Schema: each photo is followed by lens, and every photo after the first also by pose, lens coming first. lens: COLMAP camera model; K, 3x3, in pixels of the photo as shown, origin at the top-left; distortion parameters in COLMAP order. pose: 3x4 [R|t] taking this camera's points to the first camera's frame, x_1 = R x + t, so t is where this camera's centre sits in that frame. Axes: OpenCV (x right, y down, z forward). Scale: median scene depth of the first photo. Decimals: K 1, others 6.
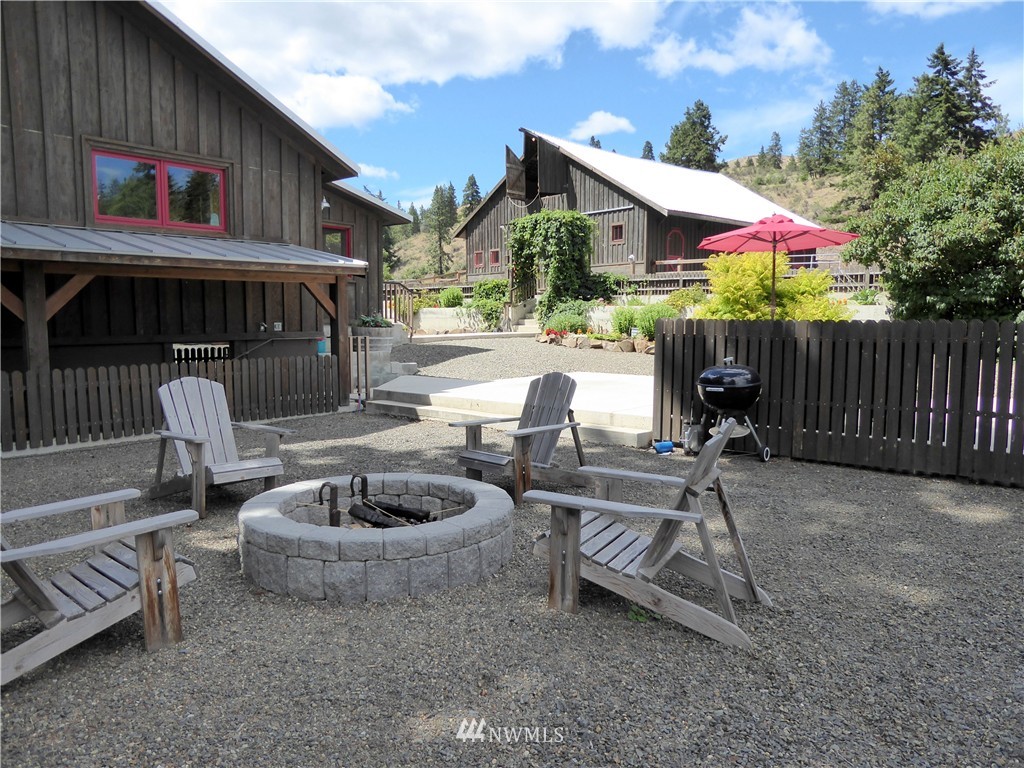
lens RADIAL K [[738.9, 0, 514.5], [0, 738.9, 383.6], [0, 0, 1]] dist [-0.007082, -0.004045]
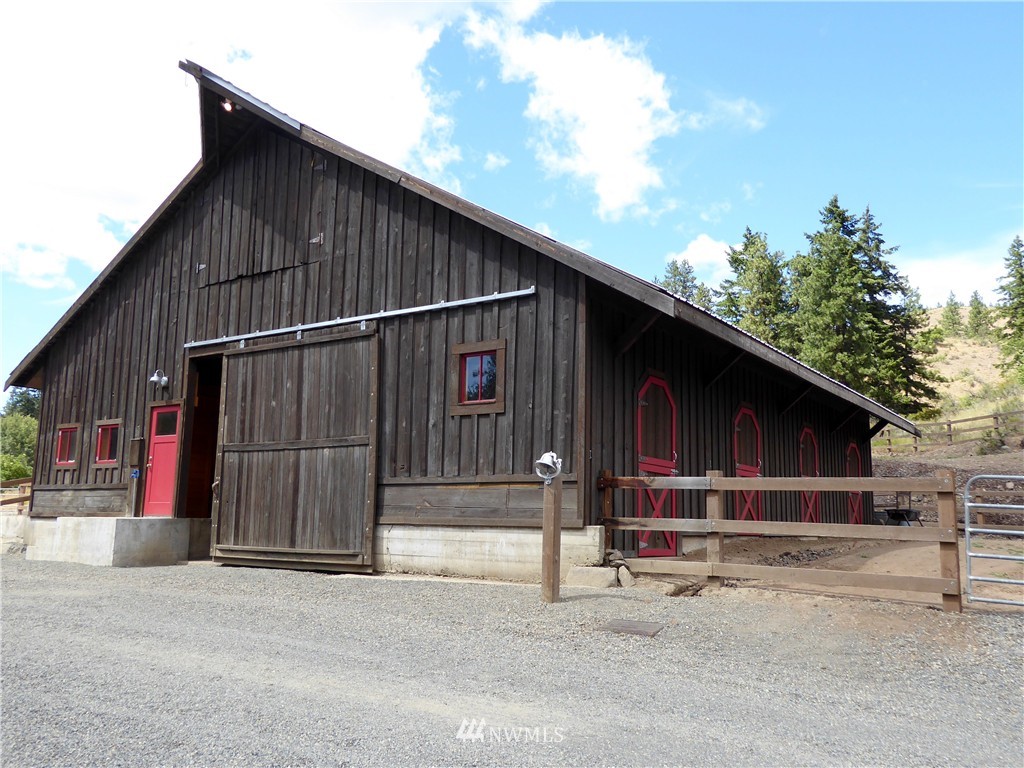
lens RADIAL K [[865.5, 0, 512.4], [0, 865.5, 382.0], [0, 0, 1]] dist [-0.017617, -0.003168]
pose [[0.966842, 0.054447, 0.249505, 0.053753], [0.008002, 0.970069, -0.242698, -0.096113], [-0.255251, 0.236647, 0.937467, 0.549556]]
